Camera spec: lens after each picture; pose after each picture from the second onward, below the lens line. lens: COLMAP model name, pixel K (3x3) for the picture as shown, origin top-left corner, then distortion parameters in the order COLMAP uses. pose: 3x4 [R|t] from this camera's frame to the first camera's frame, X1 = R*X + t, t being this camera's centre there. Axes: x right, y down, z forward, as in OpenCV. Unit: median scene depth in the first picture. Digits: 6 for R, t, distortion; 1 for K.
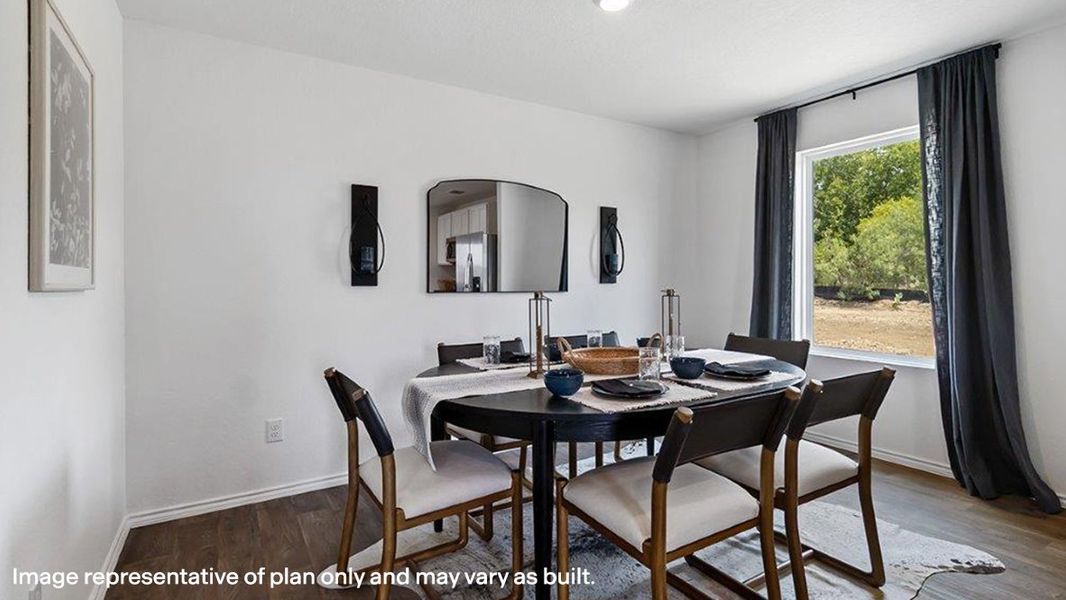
lens RADIAL K [[511.2, 0, 546.2], [0, 511.2, 280.8], [0, 0, 1]] dist [0.000994, 0.001102]
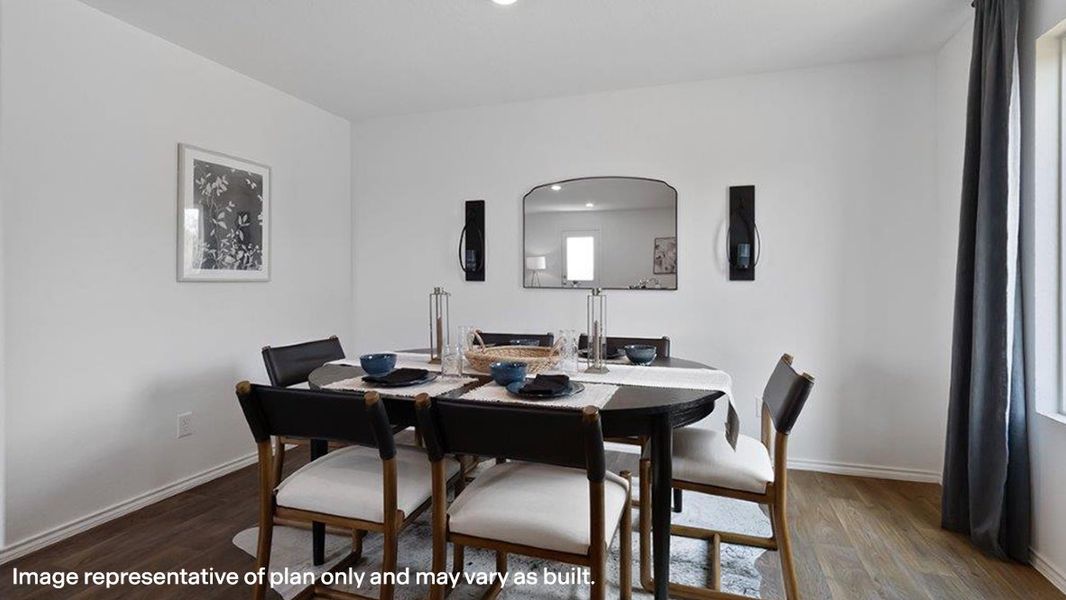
lens RADIAL K [[511.2, 0, 542.2], [0, 511.2, 290.1], [0, 0, 1]] dist [0.000994, 0.001102]
pose [[0.647355, 0.024048, -0.761809, 0.707744], [-0.001282, 0.999535, 0.030463, -0.005869], [0.762187, -0.018744, 0.647085, 0.312622]]
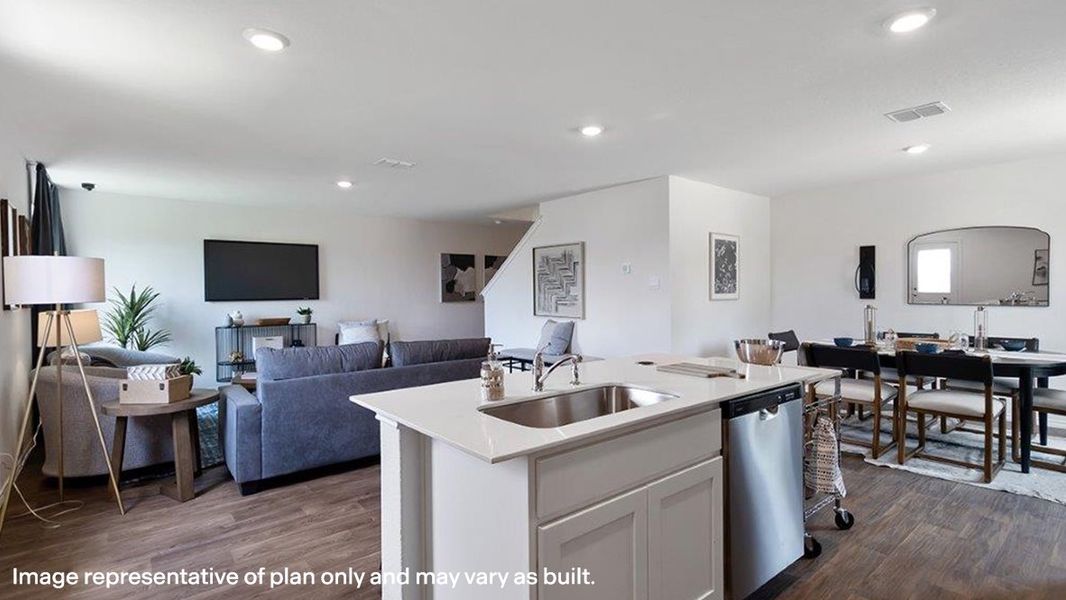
lens RADIAL K [[511.2, 0, 534.5], [0, 511.2, 305.9], [0, 0, 1]] dist [0.000994, 0.001102]
pose [[0.141949, 0.040063, -0.989063, 1.350396], [0.010893, 0.999057, 0.042031, -0.057704], [0.989814, -0.016740, 0.141379, -0.491922]]
